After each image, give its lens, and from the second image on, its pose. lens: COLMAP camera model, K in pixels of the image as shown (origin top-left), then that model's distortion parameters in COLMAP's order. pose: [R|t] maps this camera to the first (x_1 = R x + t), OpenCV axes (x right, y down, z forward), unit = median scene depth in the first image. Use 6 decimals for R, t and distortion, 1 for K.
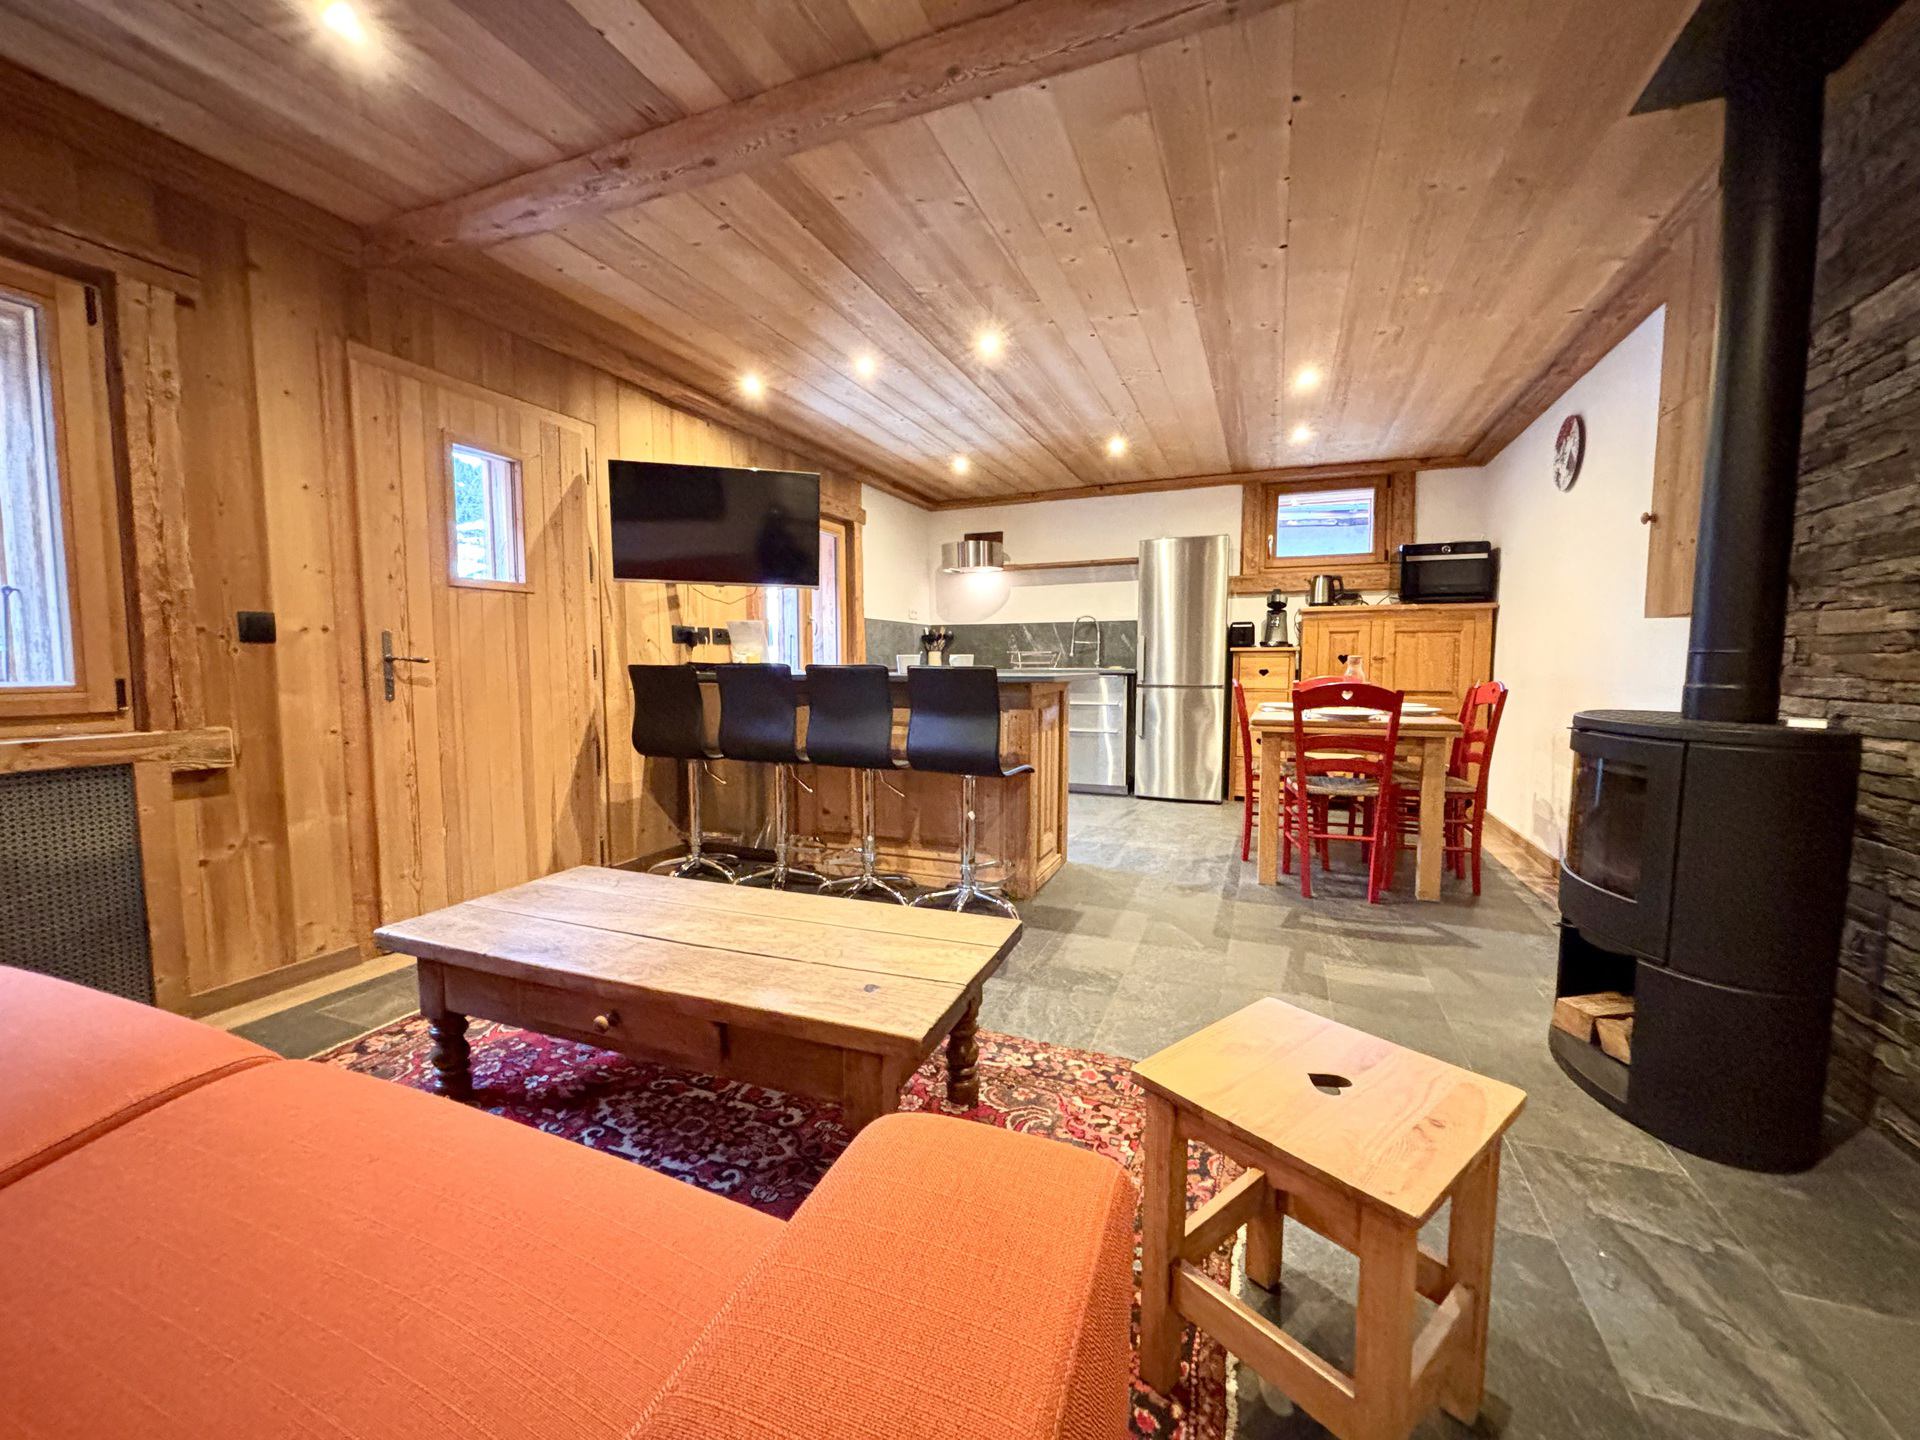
lens RADIAL K [[766.7, 0, 957.2], [0, 766.7, 713.9], [0, 0, 1]] dist [-0.000625, 0.000650]
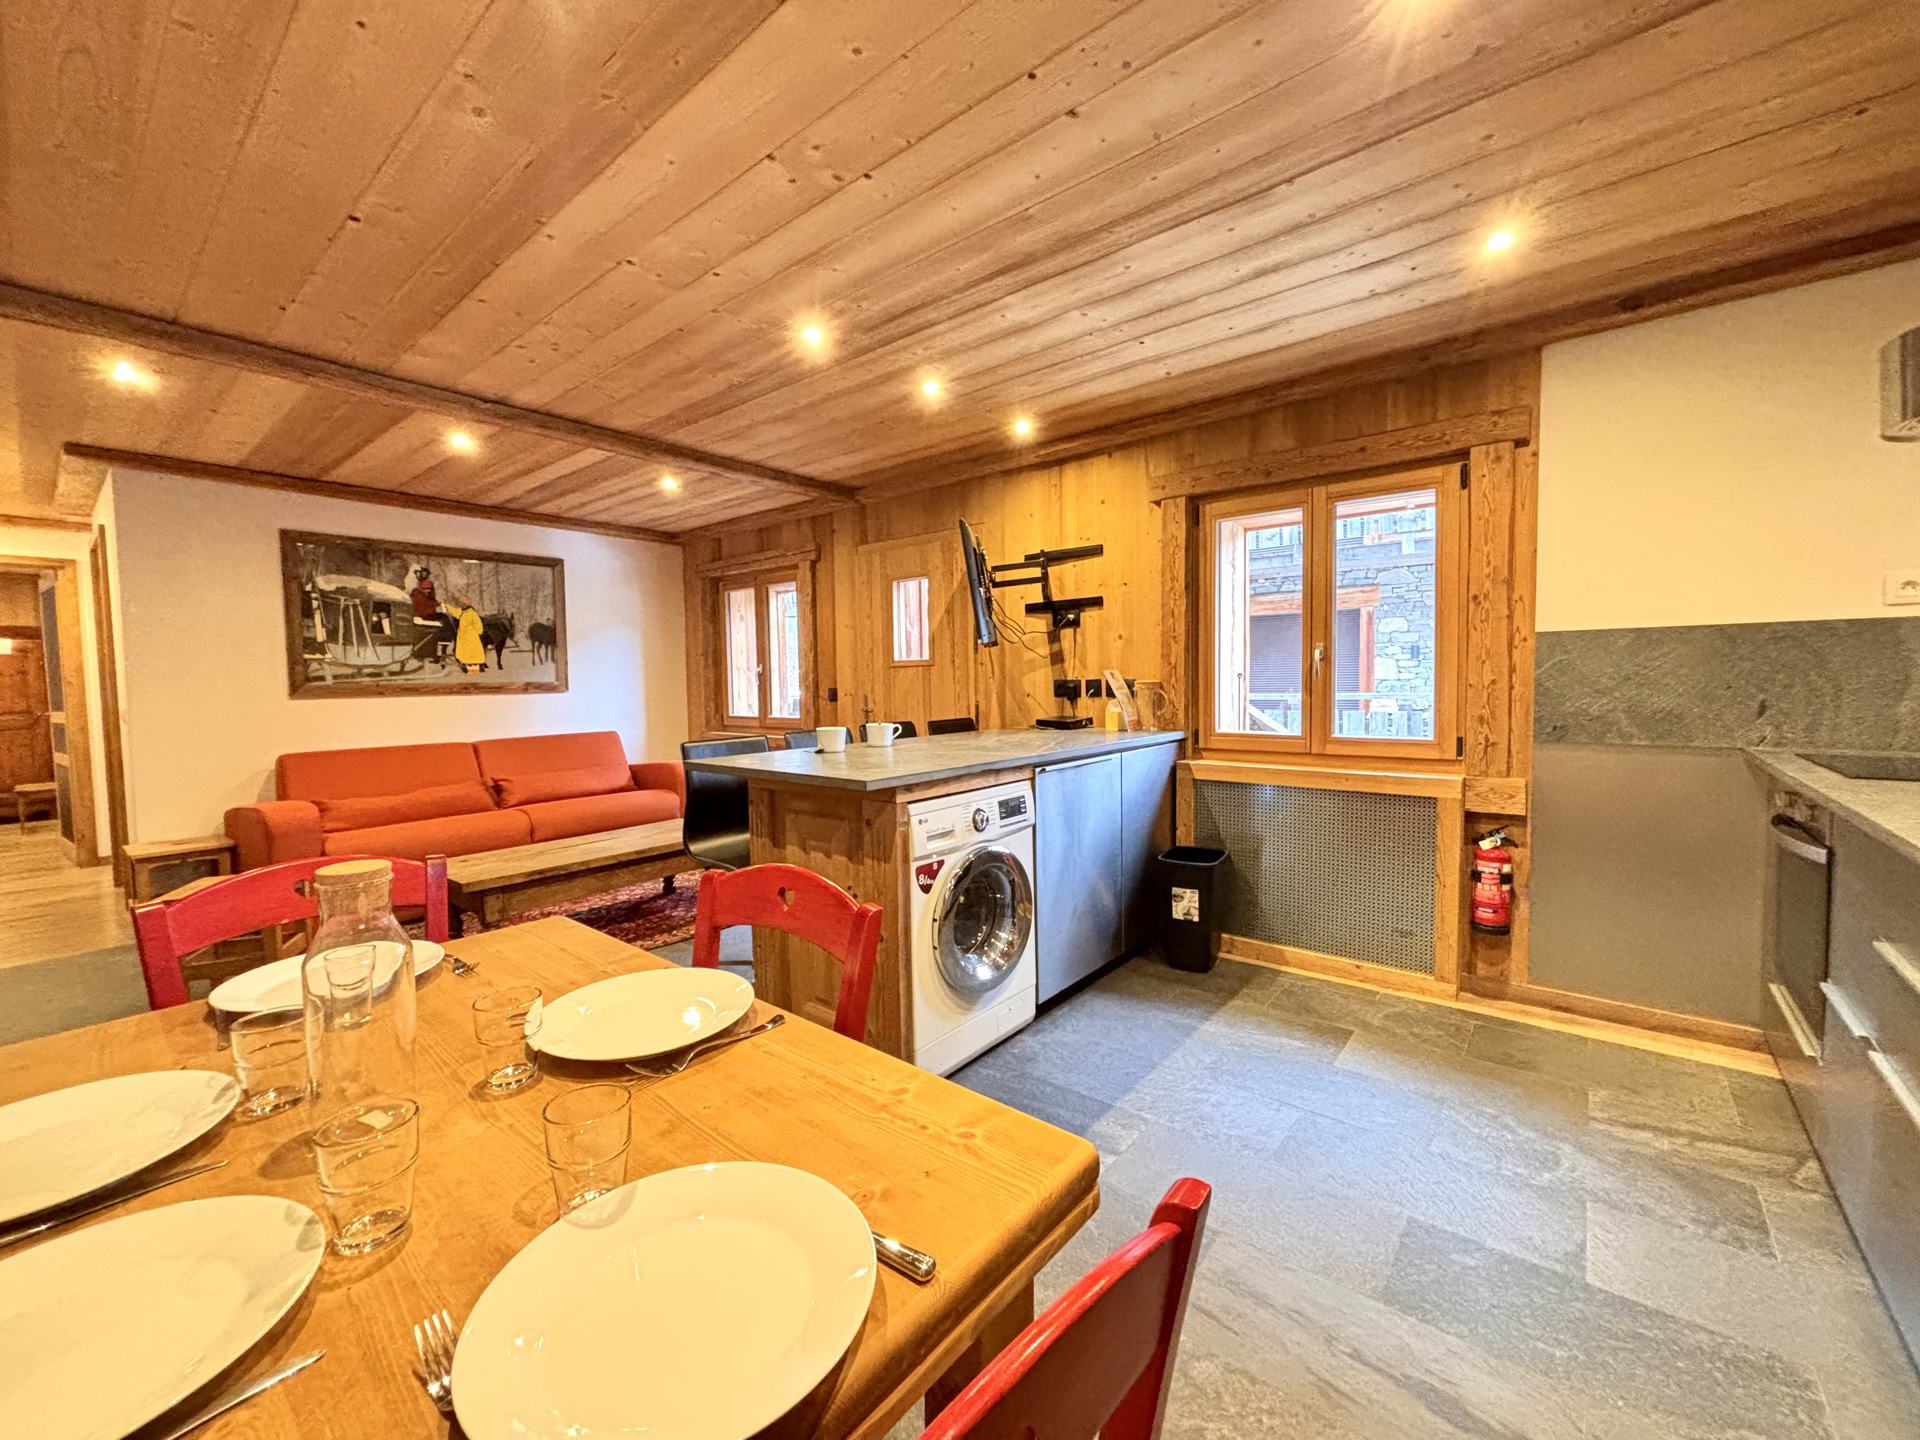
lens RADIAL K [[771.3, 0, 957.8], [0, 771.3, 712.8], [0, 0, 1]] dist [-0.002782, 0.000235]
pose [[-0.294170, 0.052363, -0.954318, 0.519494], [-0.047098, 0.996491, 0.069195, -0.109022], [0.954592, 0.065302, -0.290672, 0.946291]]
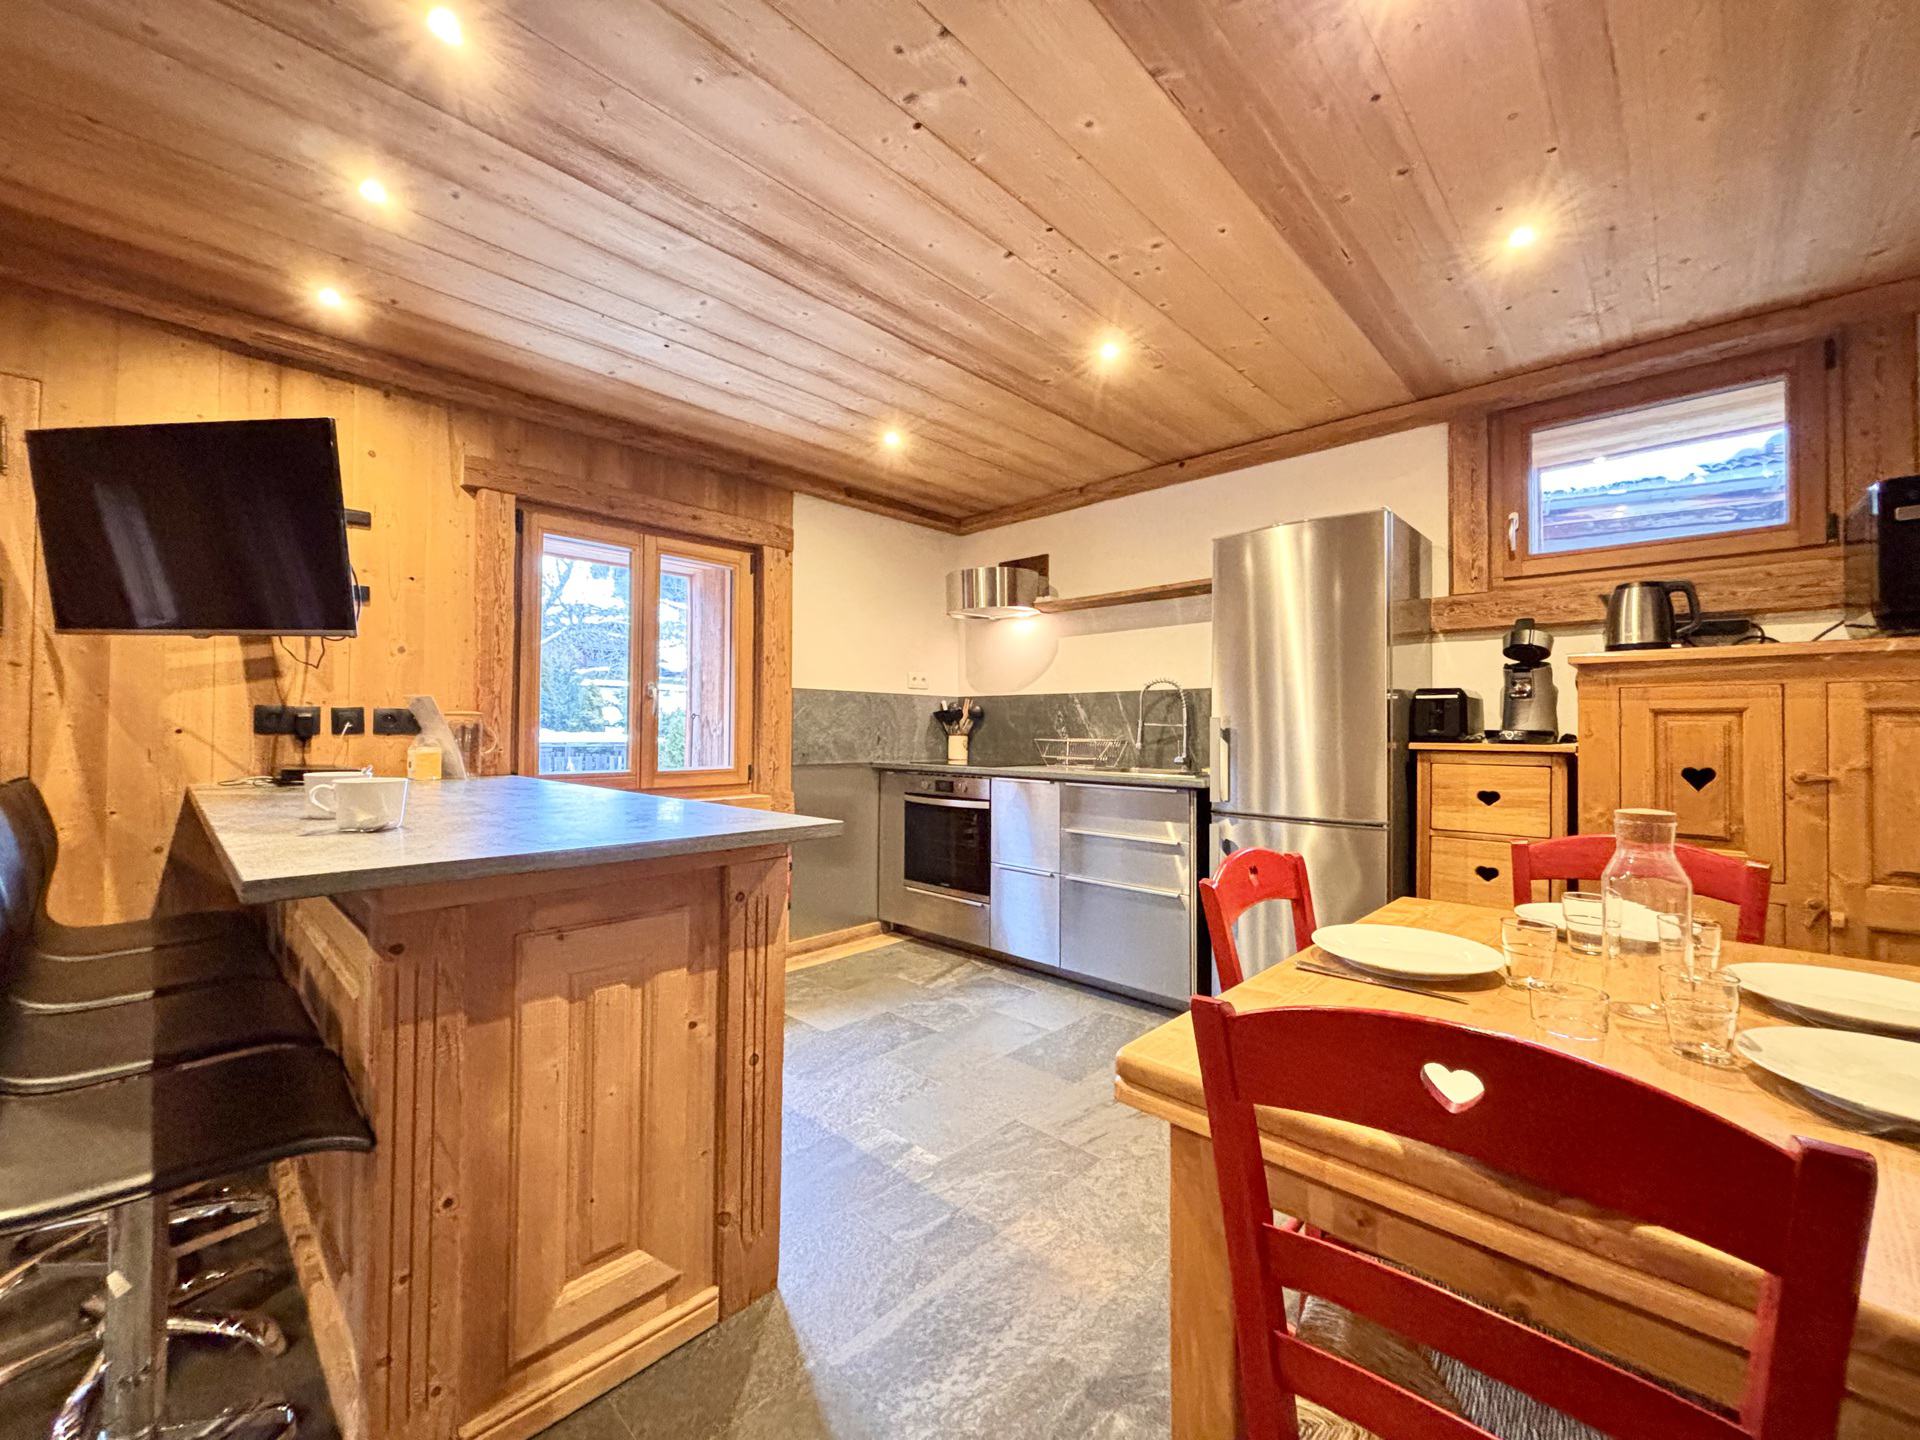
lens RADIAL K [[766.7, 0, 957.2], [0, 766.7, 713.9], [0, 0, 1]] dist [-0.000625, 0.000650]
pose [[0.932514, 0.002033, -0.361128, 0.301015], [-0.033610, 0.996133, -0.081181, -0.062834], [0.359567, 0.087840, 0.928976, 0.507817]]
